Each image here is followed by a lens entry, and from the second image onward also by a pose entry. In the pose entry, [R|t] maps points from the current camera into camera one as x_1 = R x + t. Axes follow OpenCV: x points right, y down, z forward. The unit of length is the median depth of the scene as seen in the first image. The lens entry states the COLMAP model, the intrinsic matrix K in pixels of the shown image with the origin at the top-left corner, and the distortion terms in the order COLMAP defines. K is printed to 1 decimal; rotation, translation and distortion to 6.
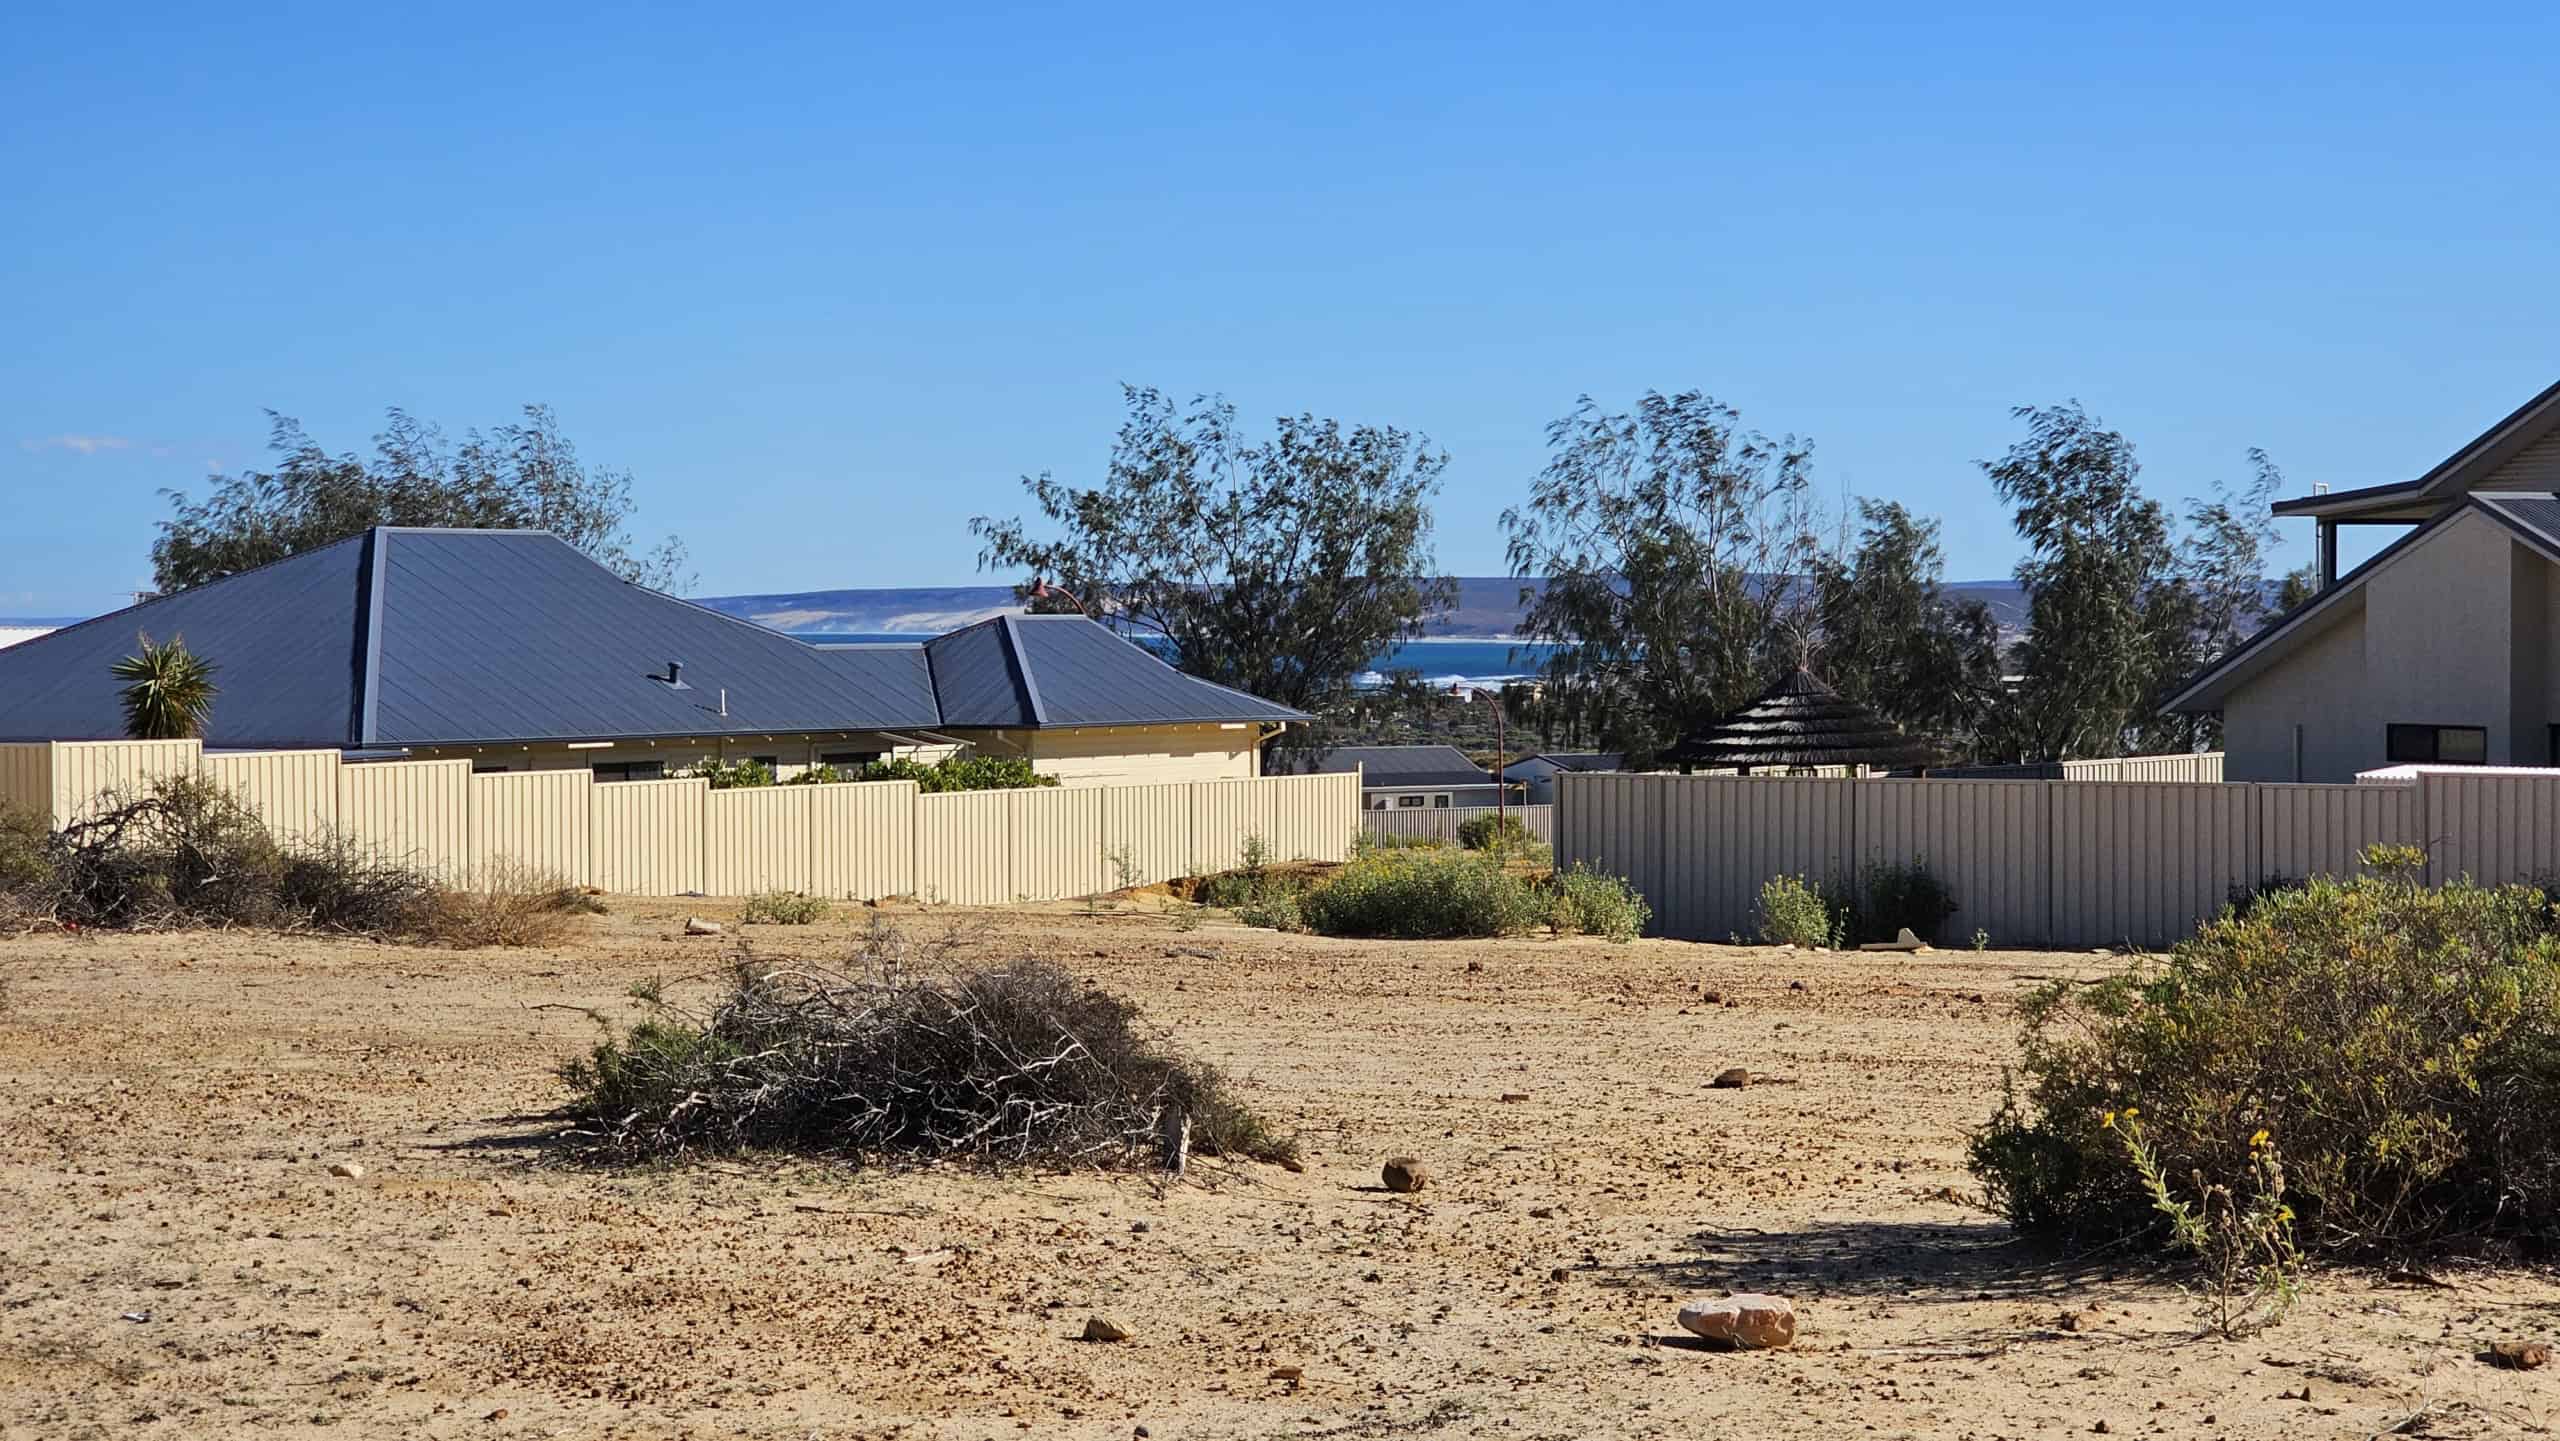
lens RADIAL K [[4769.4, 0, 1276.3], [0, 4769.4, 718.5], [0, 0, 1]] dist [-0.015047, 0.000000]
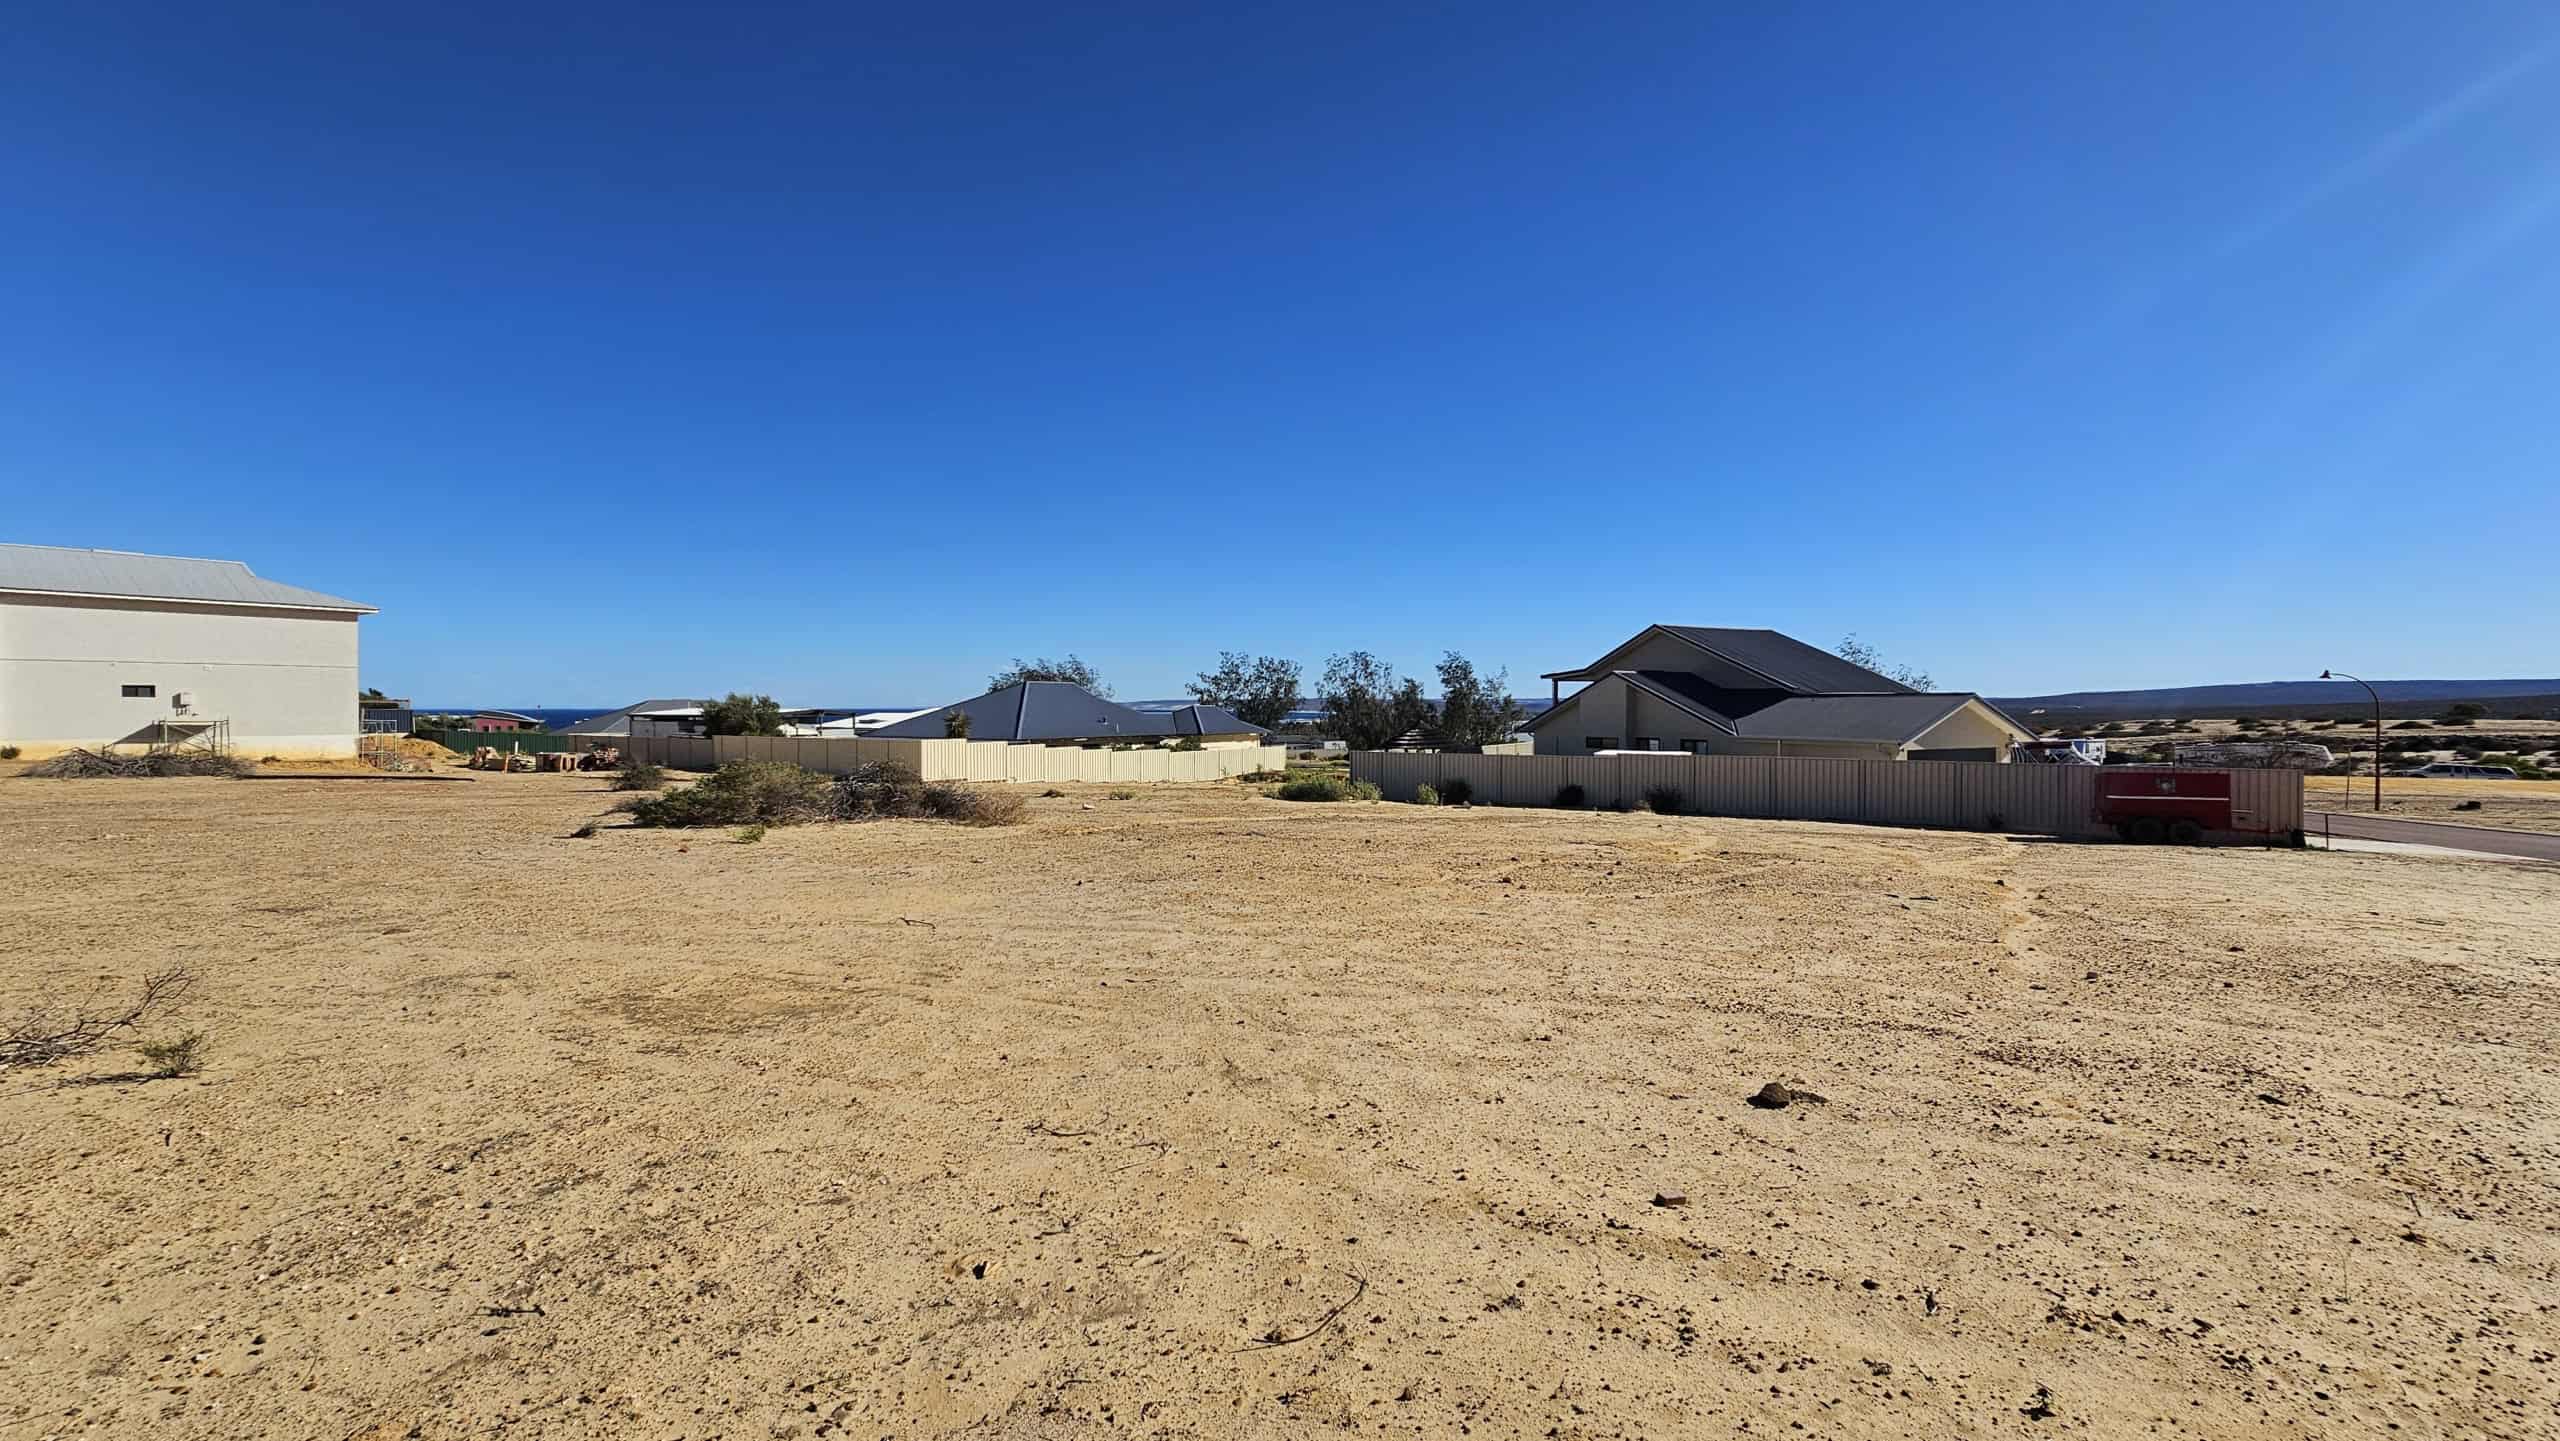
lens RADIAL K [[1019.5, 0, 1266.1], [0, 1019.5, 738.7], [0, 0, 1]] dist [-0.002225, -0.000156]
pose [[0.999920, 0.003100, 0.012272, -0.008774], [-0.003223, 0.999944, 0.010039, -0.003319], [-0.012240, -0.010078, 0.999874, 0.186365]]
